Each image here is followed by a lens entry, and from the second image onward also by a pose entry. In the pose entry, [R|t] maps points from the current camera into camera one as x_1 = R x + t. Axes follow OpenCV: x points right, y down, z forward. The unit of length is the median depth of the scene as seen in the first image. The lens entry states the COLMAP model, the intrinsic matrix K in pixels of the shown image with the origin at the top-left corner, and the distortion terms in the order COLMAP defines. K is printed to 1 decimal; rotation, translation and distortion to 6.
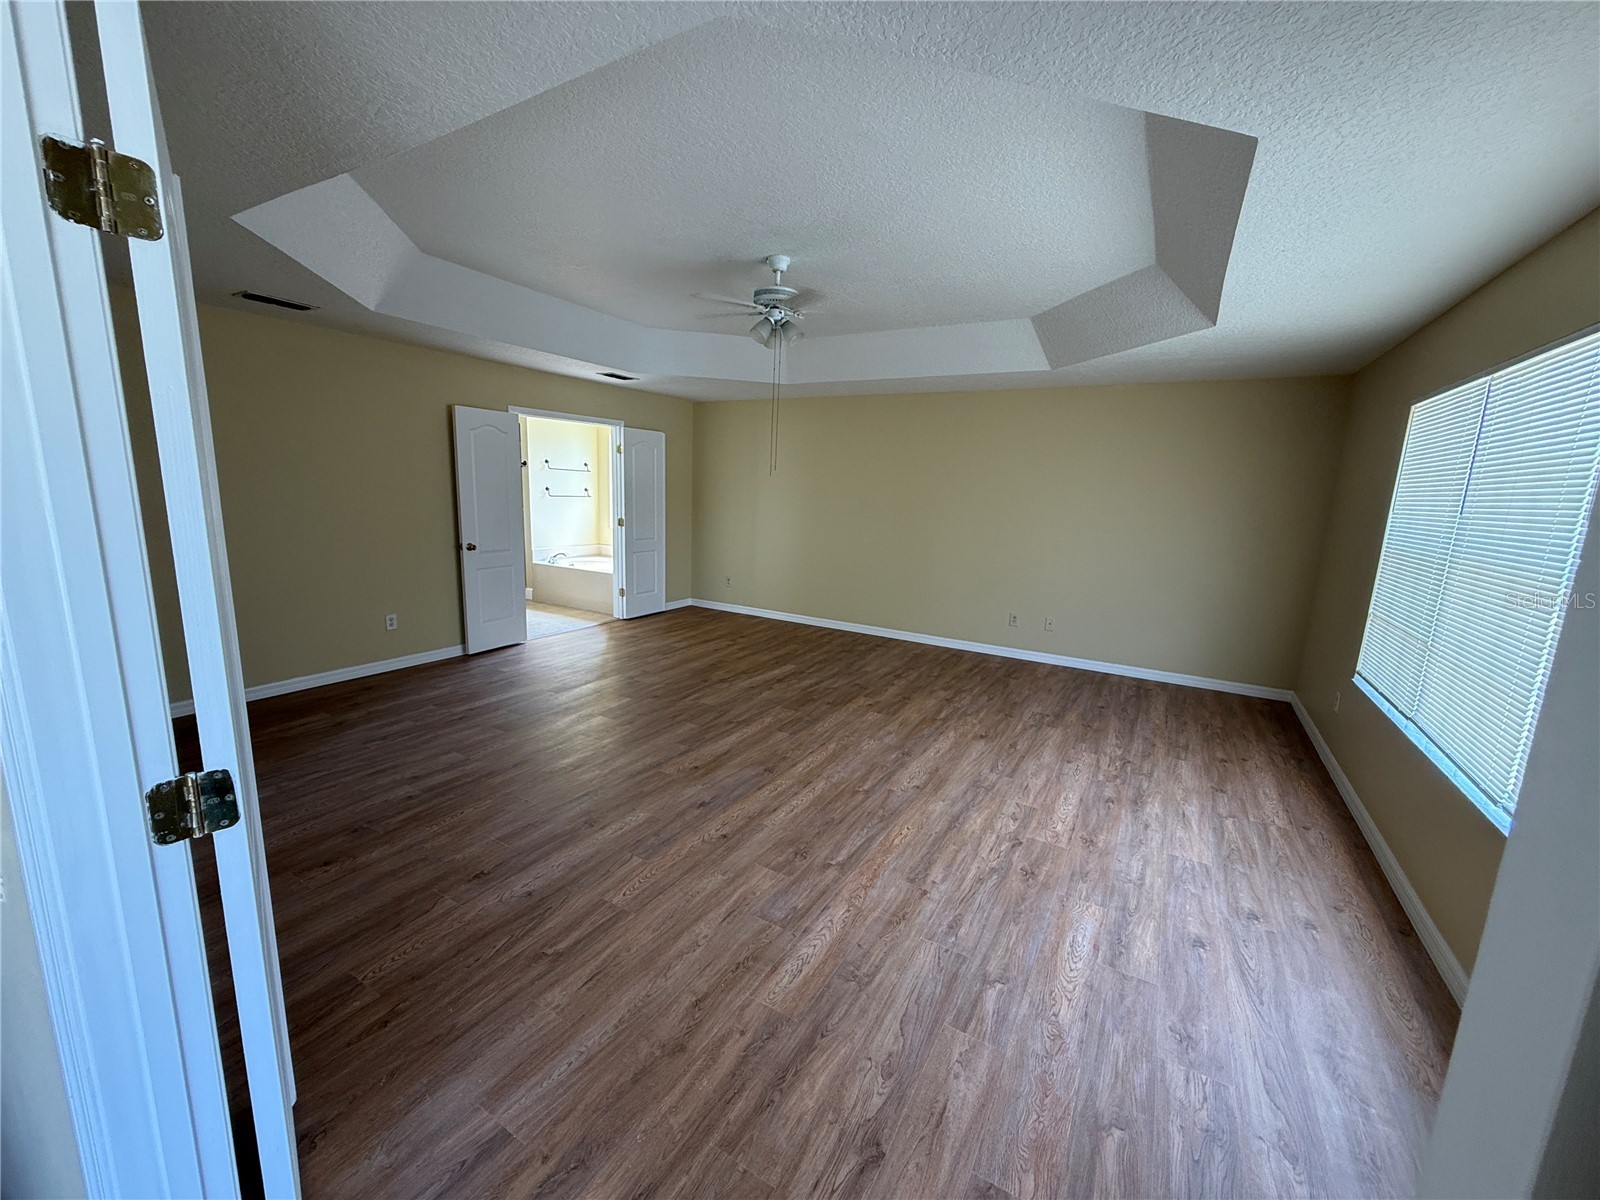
lens RADIAL K [[619.3, 0, 800.0], [0, 619.3, 600.0], [0, 0, 1]] dist [-0.000053, 0.000014]
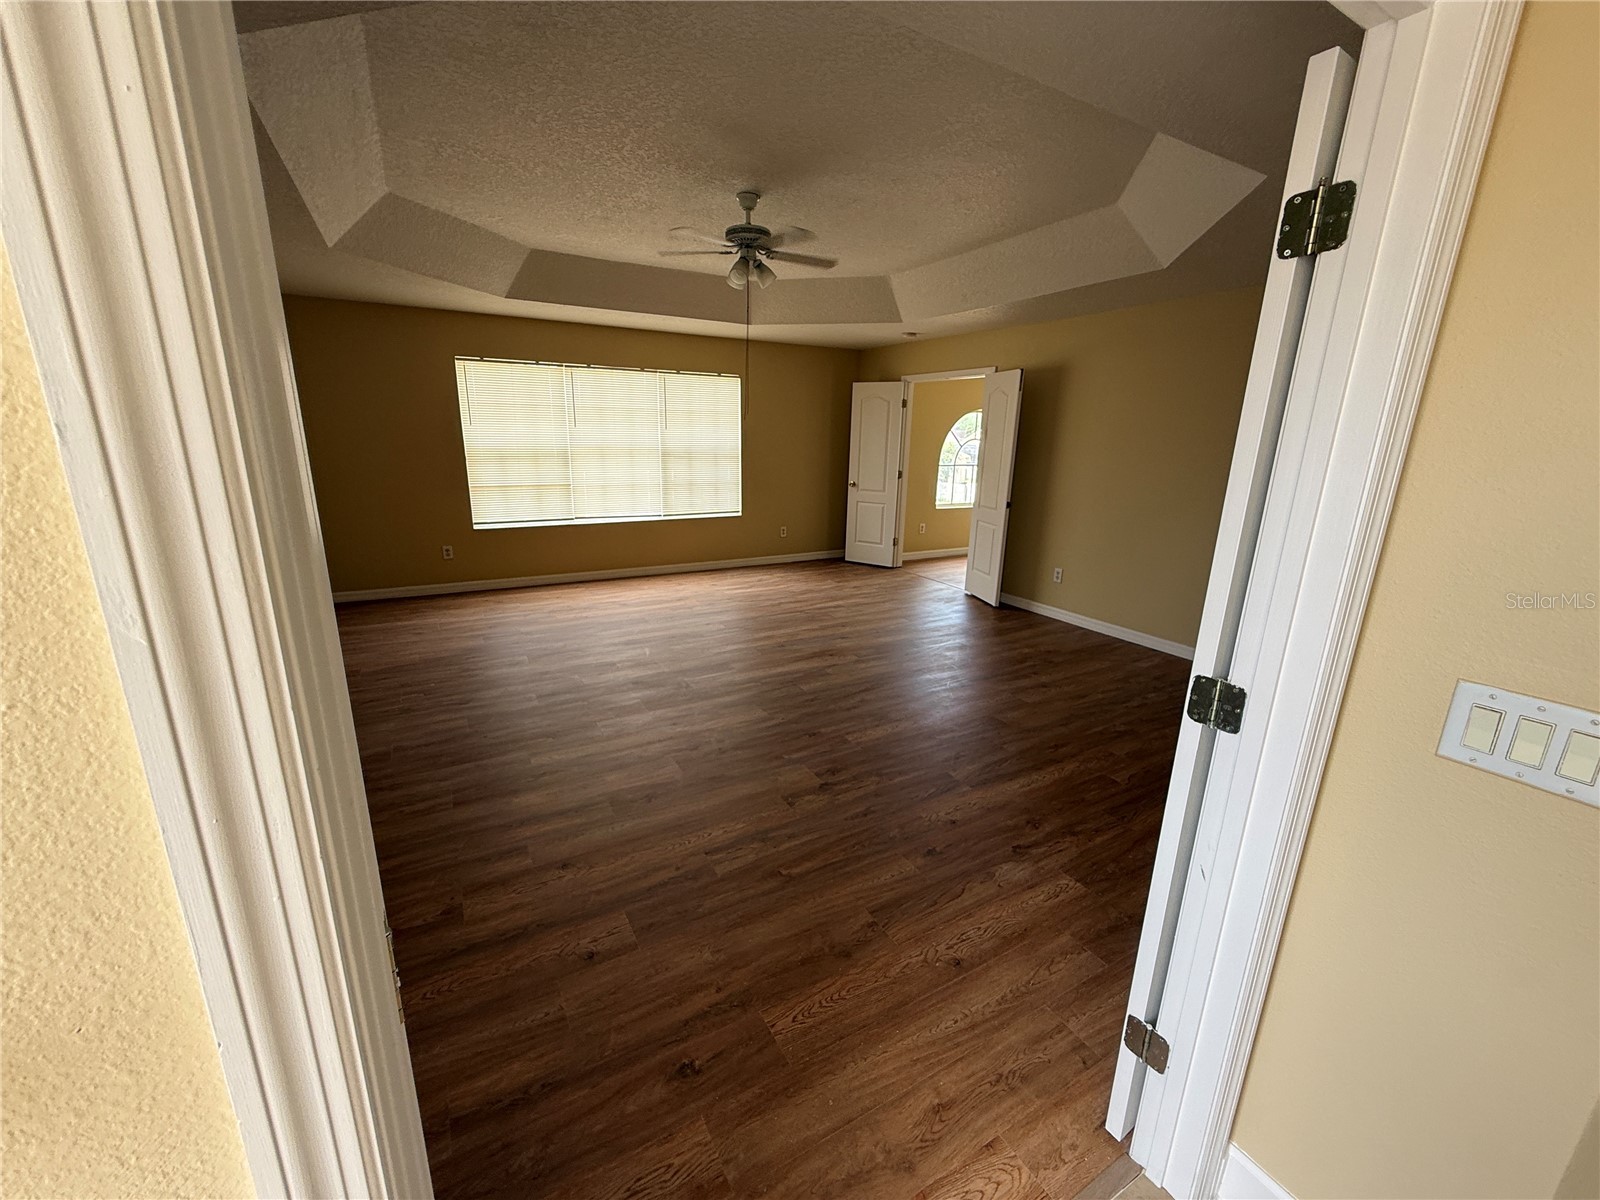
lens RADIAL K [[645.0, 0, 800.0], [0, 645.0, 600.0], [0, 0, 1]] dist [0.002512, 0.000182]
pose [[-0.863082, -0.181449, 0.471345, -0.761498], [0.038679, 0.906752, 0.419888, -0.420178], [-0.503581, 0.380628, -0.775583, 2.138386]]
